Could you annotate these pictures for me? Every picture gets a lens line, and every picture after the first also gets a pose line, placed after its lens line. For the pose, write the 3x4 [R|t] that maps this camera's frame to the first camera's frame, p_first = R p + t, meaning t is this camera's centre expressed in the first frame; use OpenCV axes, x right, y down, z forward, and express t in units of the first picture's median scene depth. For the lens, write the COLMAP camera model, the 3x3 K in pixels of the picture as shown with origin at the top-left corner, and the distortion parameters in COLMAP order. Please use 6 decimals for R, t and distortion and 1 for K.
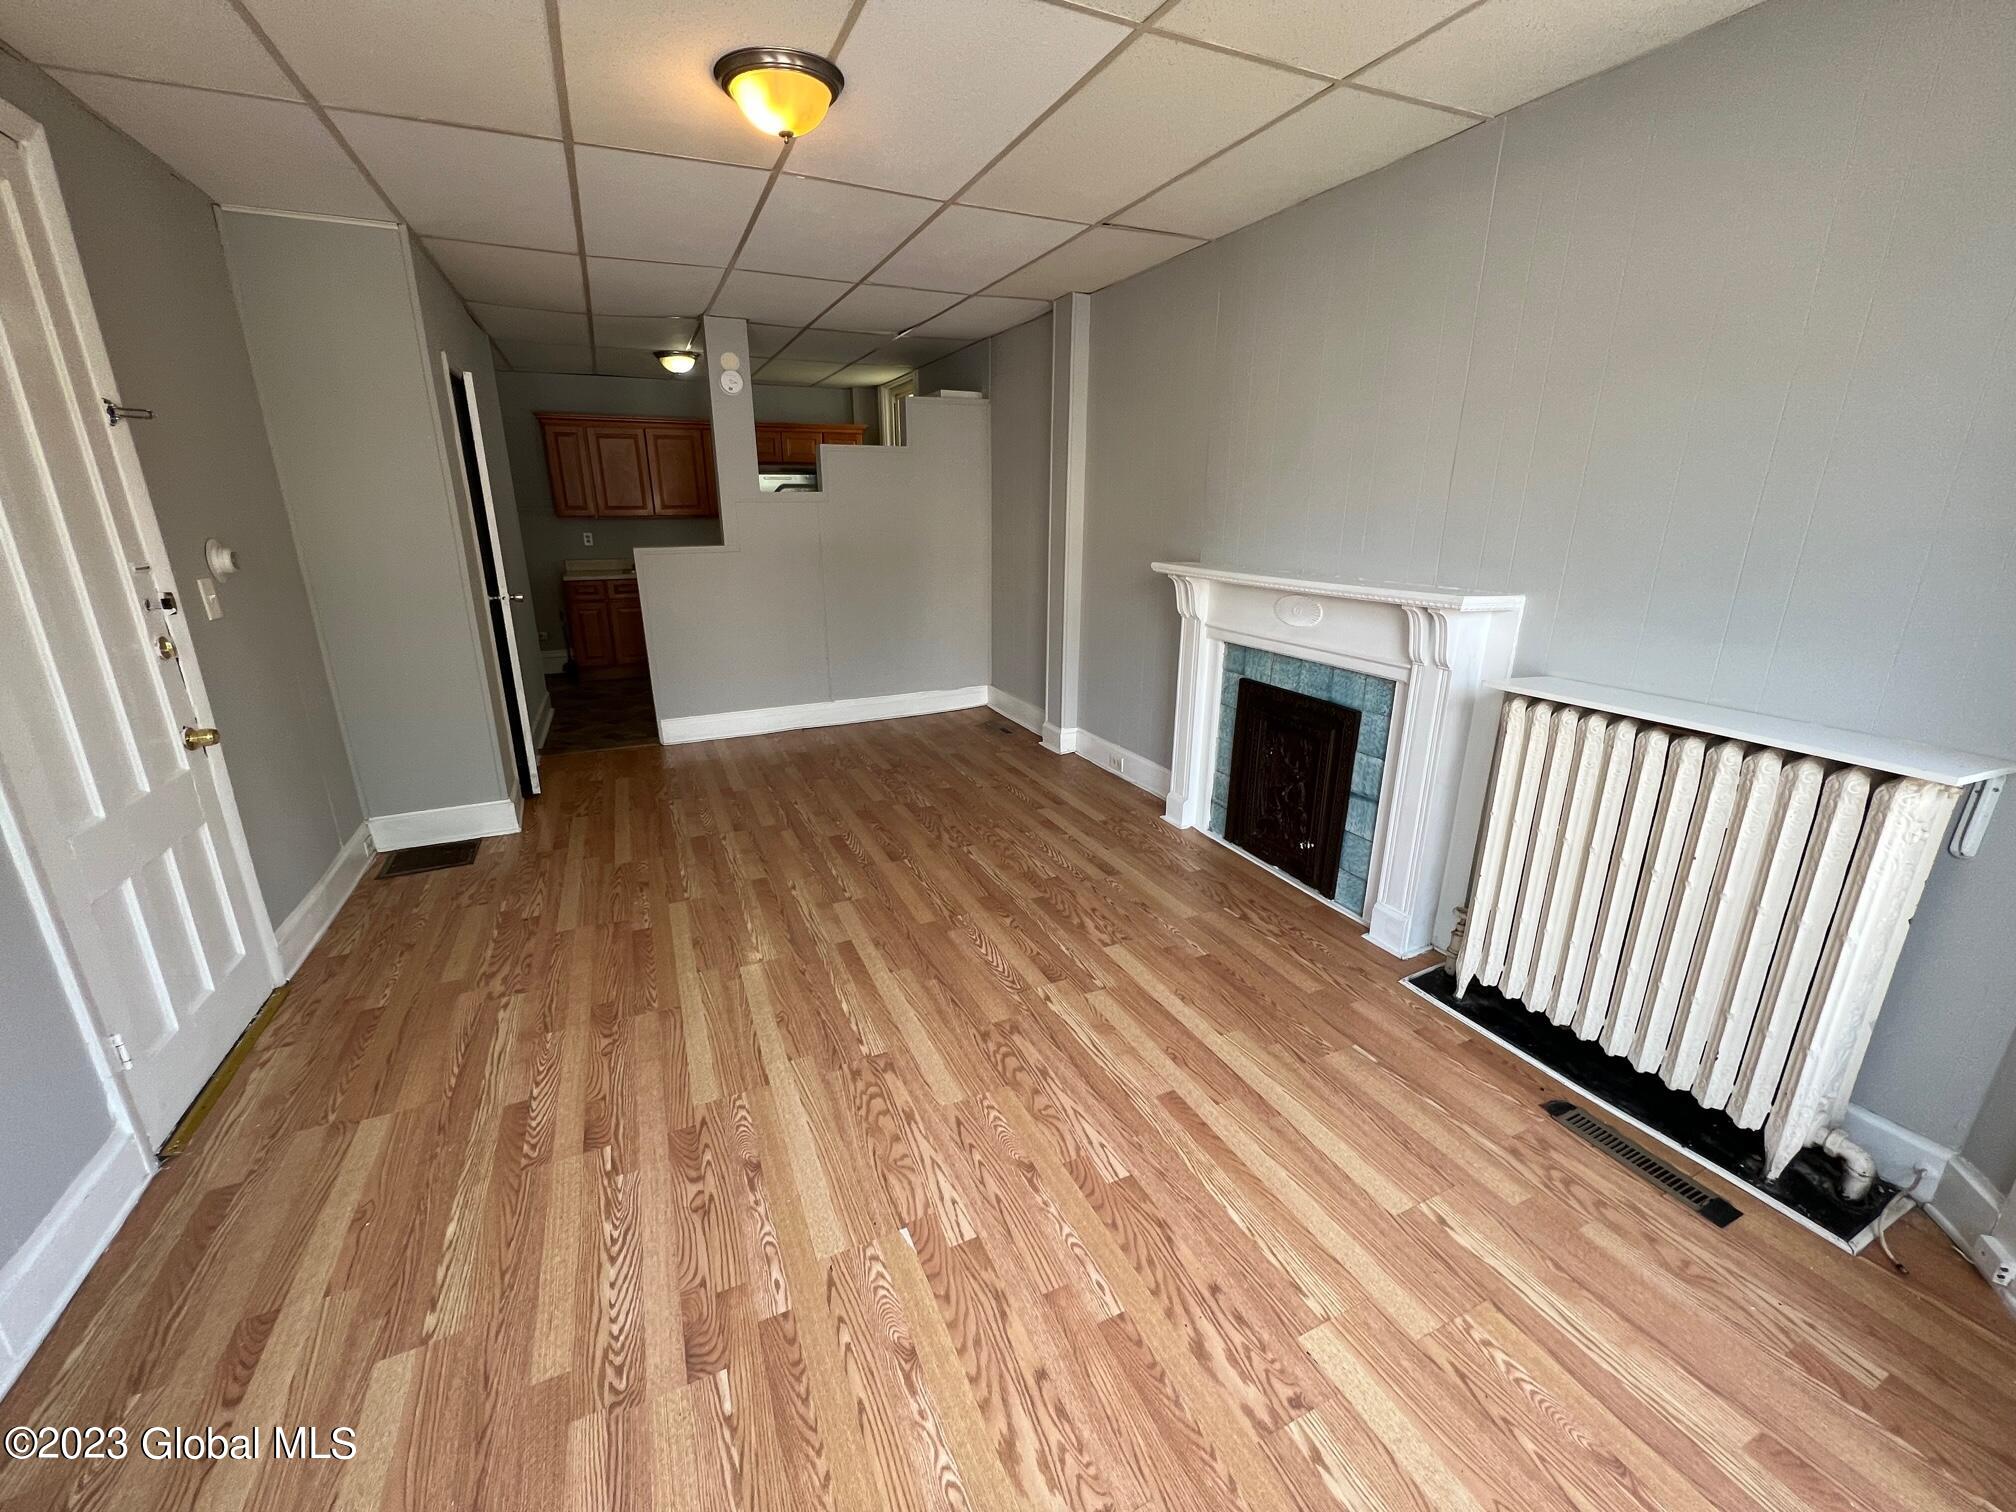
lens RADIAL K [[813.6, 0, 999.7], [0, 813.6, 751.3], [0, 0, 1]] dist [-0.000065, -0.000041]
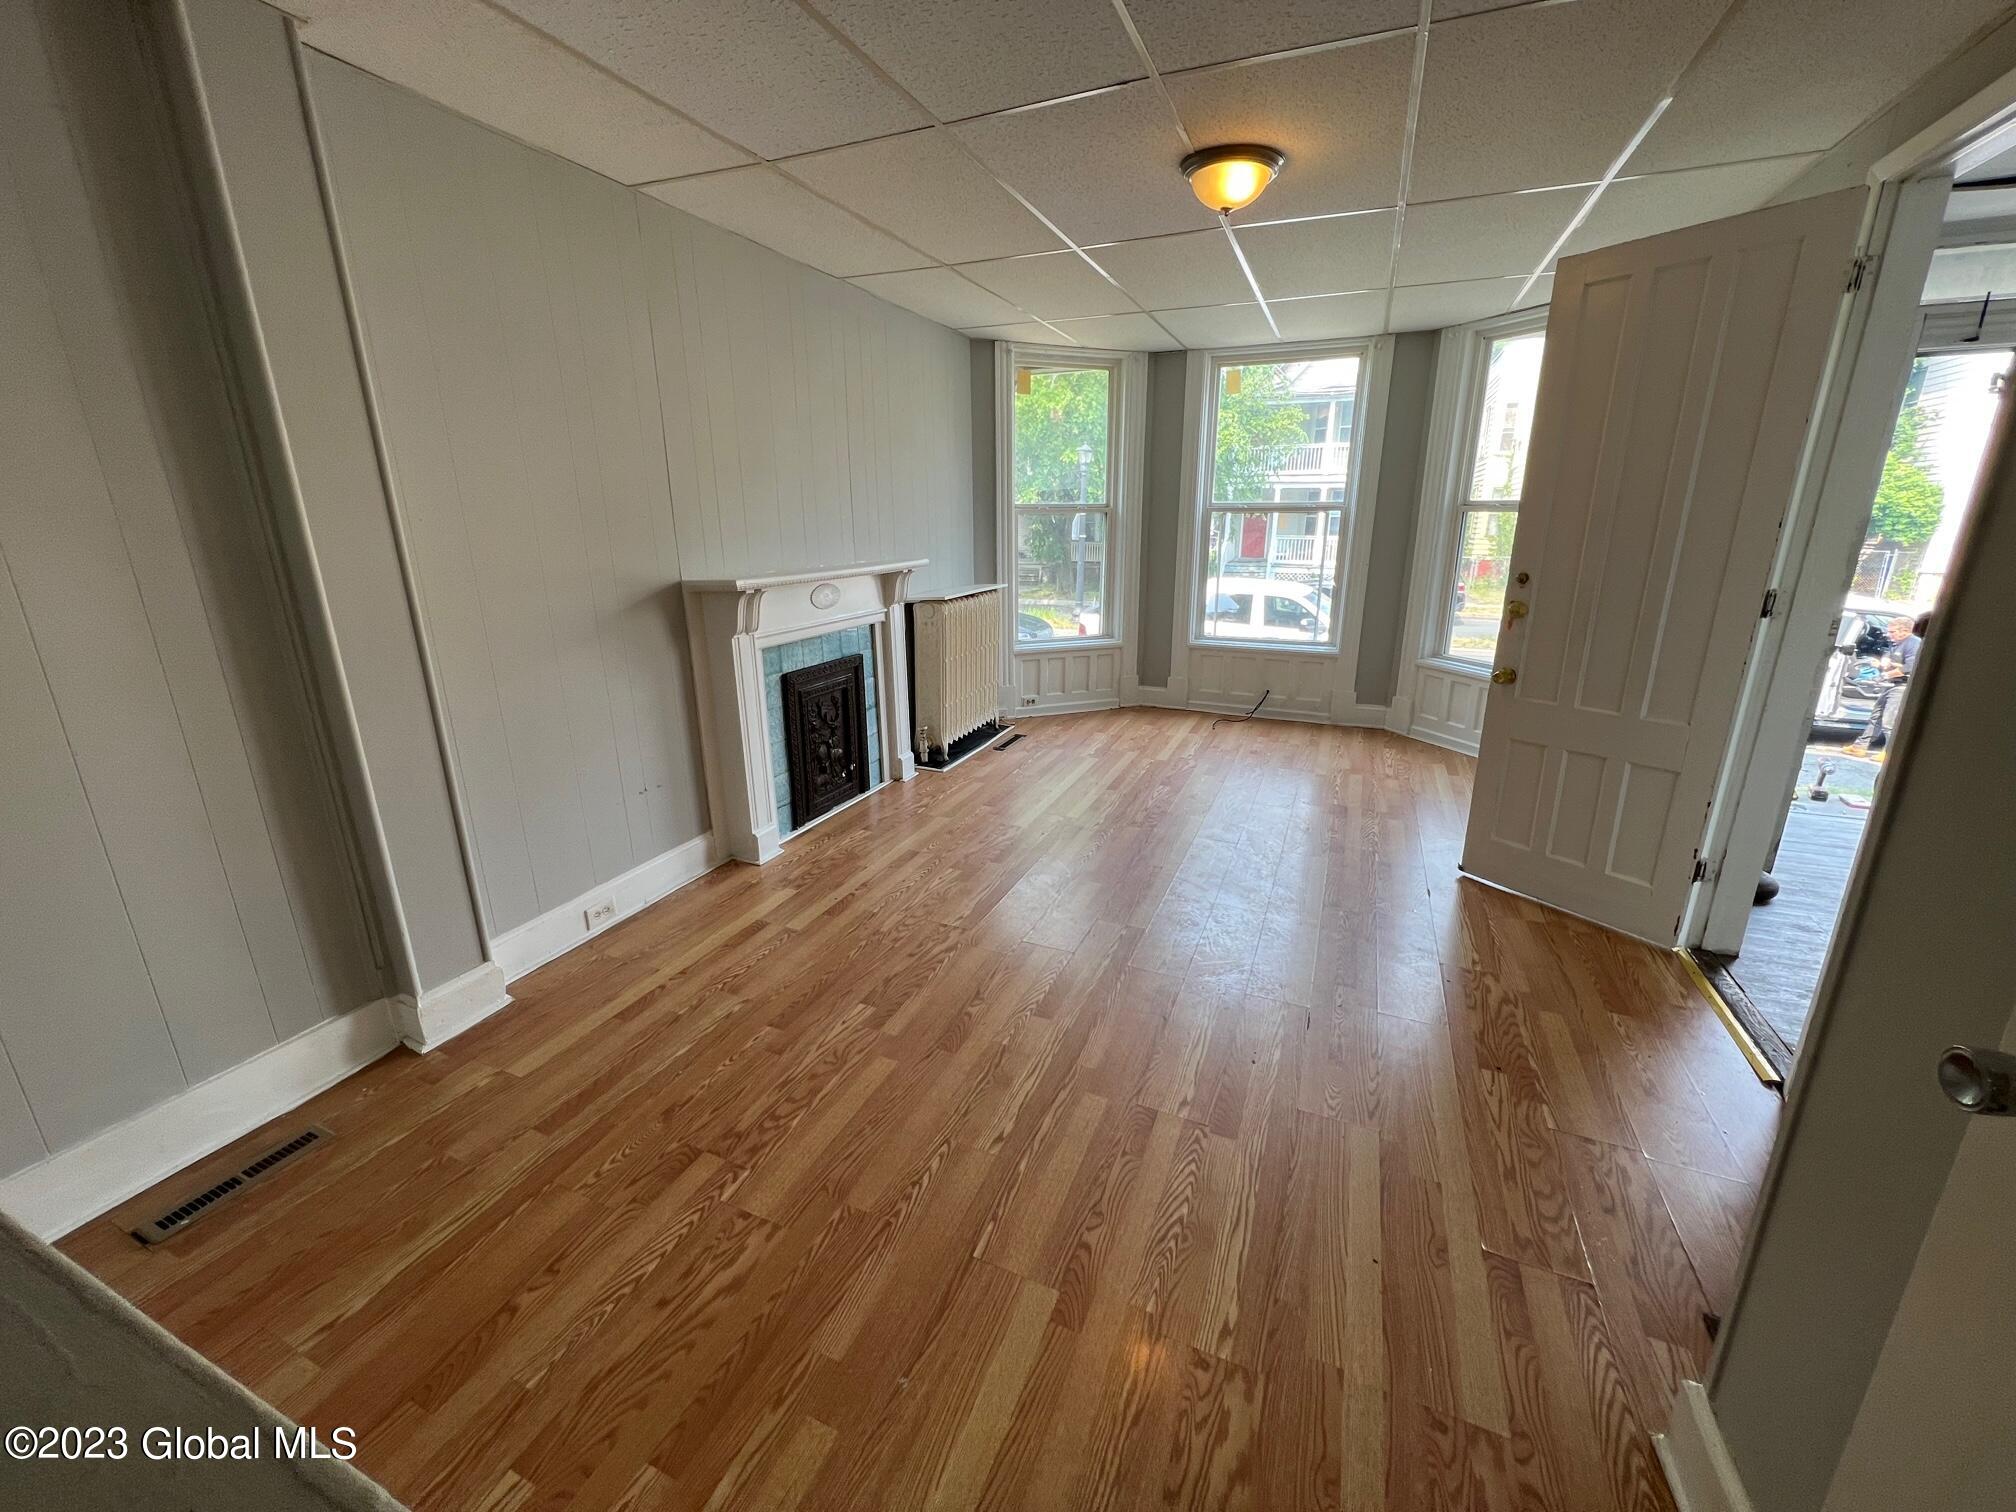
lens RADIAL K [[813.6, 0, 999.7], [0, 813.6, 748.3], [0, 0, 1]] dist [-0.000065, -0.000041]
pose [[-0.673358, -0.201687, 0.711274, -0.659362], [0.222026, 0.862496, 0.454758, -0.422799], [-0.705190, 0.464136, -0.535989, 1.397941]]
